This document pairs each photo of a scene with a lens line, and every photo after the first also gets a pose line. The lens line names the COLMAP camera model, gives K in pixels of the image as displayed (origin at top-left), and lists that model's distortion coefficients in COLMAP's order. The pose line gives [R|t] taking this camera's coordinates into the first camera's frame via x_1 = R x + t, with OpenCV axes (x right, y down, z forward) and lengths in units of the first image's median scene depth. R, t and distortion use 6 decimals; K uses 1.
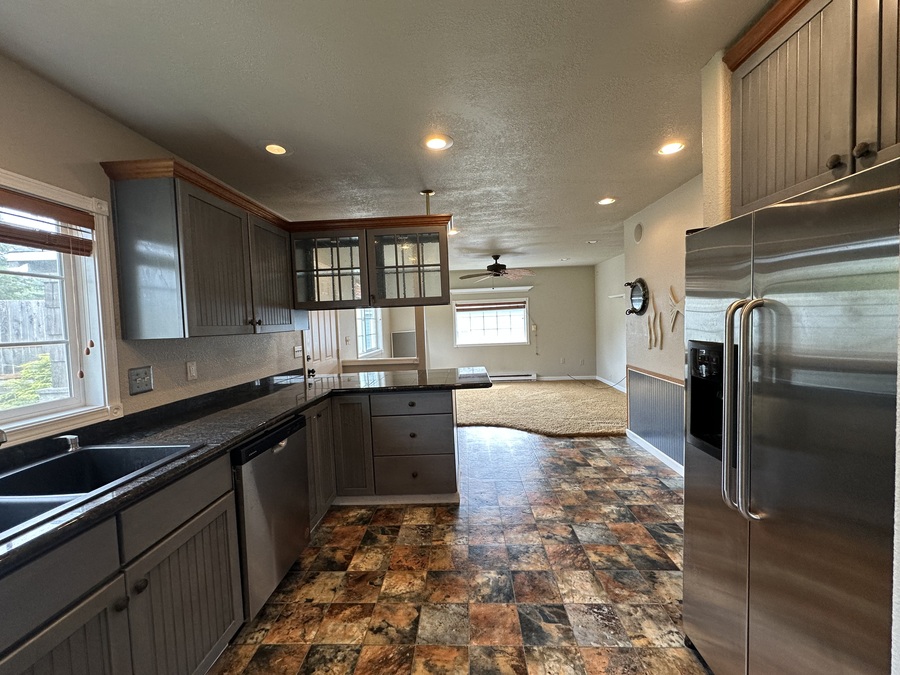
lens RADIAL K [[356.5, 0, 446.6], [0, 356.5, 338.6], [0, 0, 1]] dist [-0.013022, -0.000666]
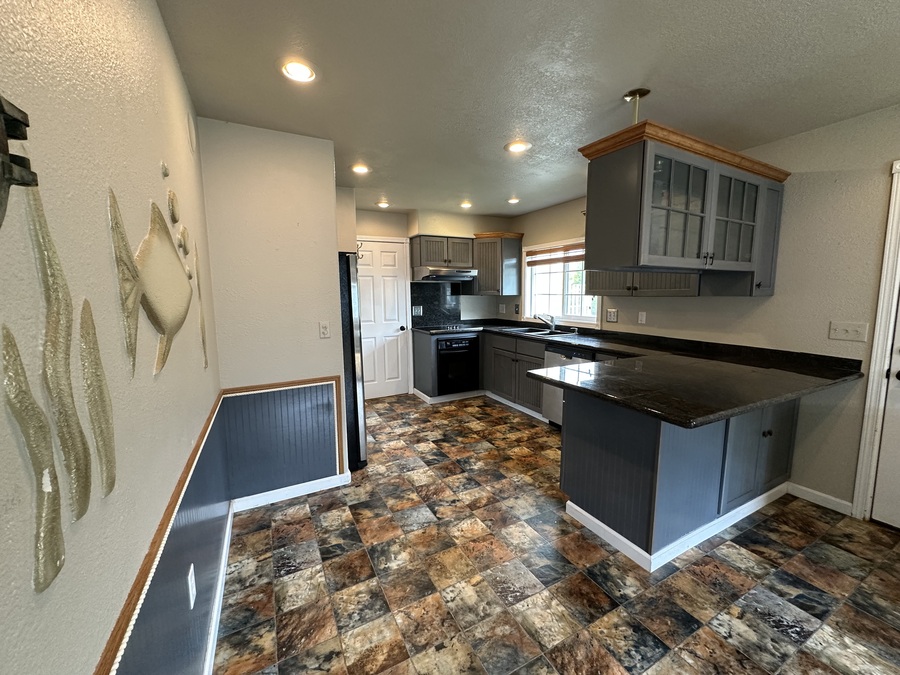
lens RADIAL K [[356.5, 0, 447.4], [0, 356.5, 338.3], [0, 0, 1]] dist [-0.013022, -0.000666]
pose [[-0.861173, 0.114842, -0.495170, 0.835162], [0.023142, 0.981992, 0.187500, -0.129631], [0.507785, 0.150011, -0.848322, 1.958612]]
